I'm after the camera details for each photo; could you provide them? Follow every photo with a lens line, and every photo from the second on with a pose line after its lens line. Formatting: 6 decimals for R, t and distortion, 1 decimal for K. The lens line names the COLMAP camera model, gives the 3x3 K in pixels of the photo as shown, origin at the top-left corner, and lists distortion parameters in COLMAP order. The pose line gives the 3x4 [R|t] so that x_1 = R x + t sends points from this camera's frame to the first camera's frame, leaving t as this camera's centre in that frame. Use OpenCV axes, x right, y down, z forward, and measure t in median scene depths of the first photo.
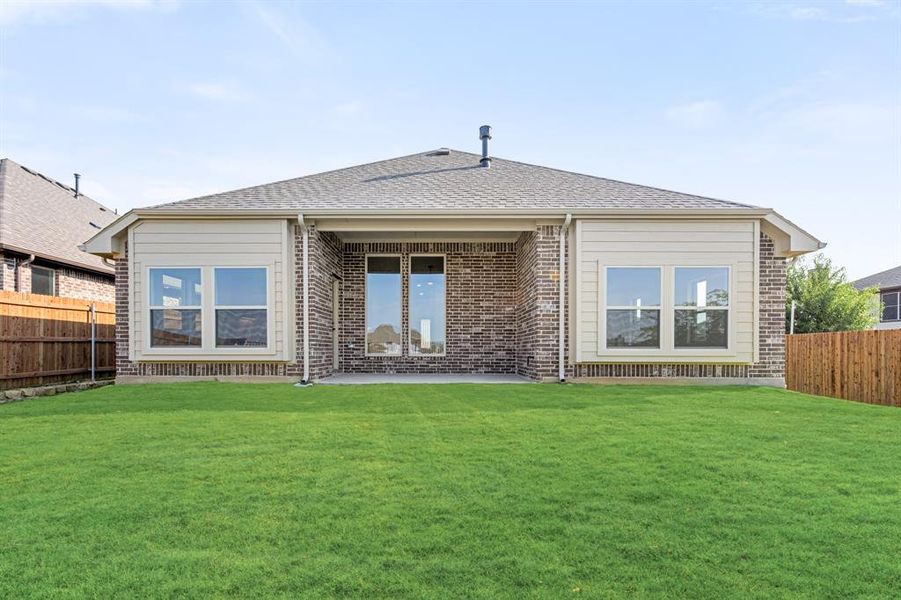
lens RADIAL K [[447.7, 0, 449.0], [0, 447.7, 356.0], [0, 0, 1]] dist [-0.000247, -0.000013]
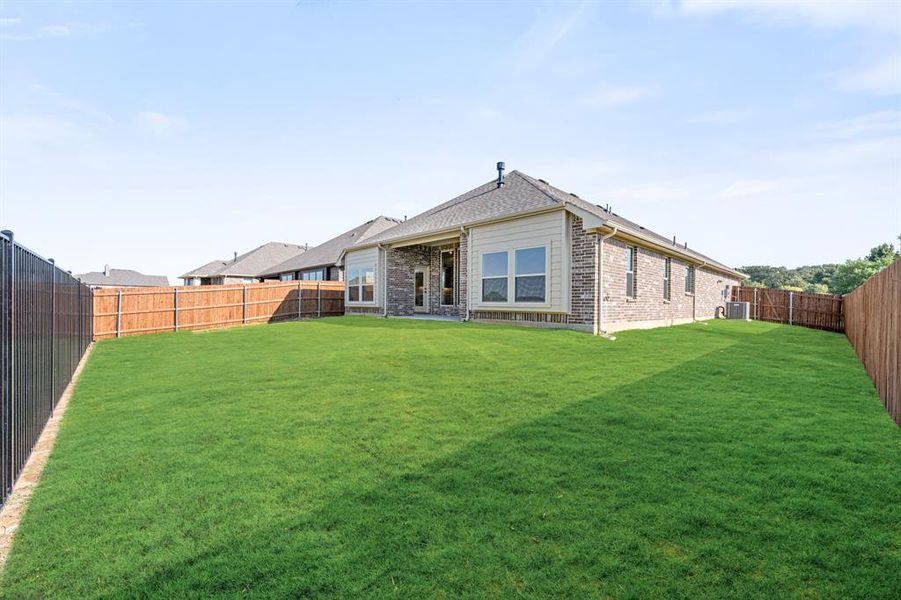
lens RADIAL K [[357.0, 0, 438.0], [0, 357.0, 306.6], [0, 0, 1]] dist [-0.000696, -0.000036]
pose [[0.692684, 0.011702, -0.721146, 1.138154], [-0.018288, 0.999832, -0.001341, 0.004925], [0.721009, 0.014117, 0.692781, -0.042752]]
